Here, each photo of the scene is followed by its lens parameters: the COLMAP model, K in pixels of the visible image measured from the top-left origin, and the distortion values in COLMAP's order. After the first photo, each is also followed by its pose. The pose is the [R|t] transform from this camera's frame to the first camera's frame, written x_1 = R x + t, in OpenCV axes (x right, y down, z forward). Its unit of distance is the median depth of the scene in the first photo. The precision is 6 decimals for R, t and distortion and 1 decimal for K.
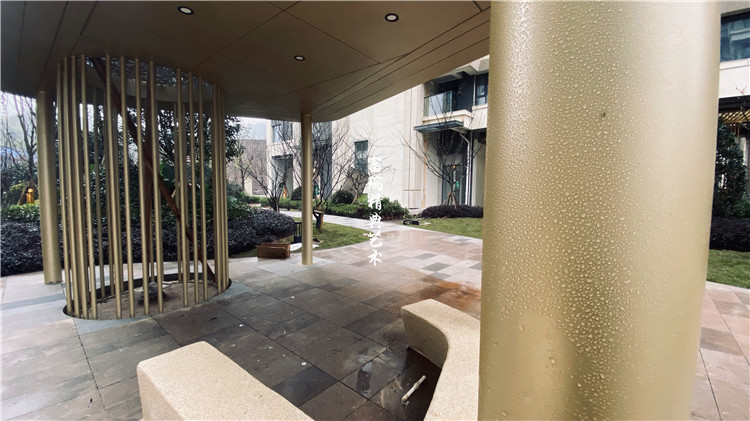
lens RADIAL K [[302.9, 0, 375.0], [0, 302.9, 210.5], [0, 0, 1]] dist [0.021439, -0.020981]
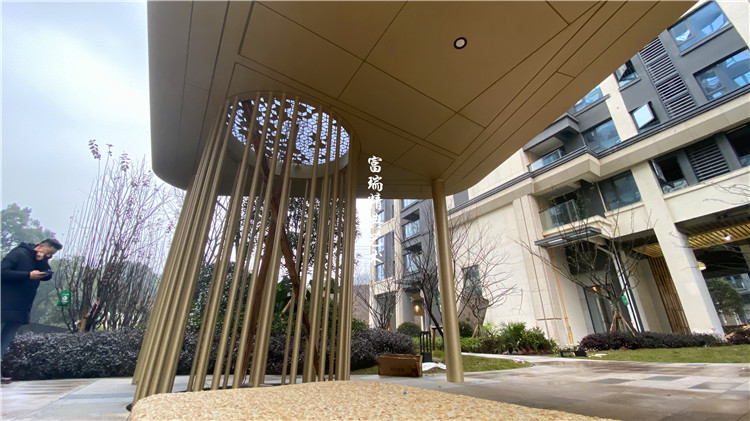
lens RADIAL K [[302.9, 0, 375.0], [0, 302.9, 210.5], [0, 0, 1]] dist [0.021439, -0.020981]
pose [[0.952575, -0.128494, -0.275845, -0.190608], [-0.013126, 0.888284, -0.459108, 0.179013], [0.304021, 0.440955, 0.844470, 0.287675]]
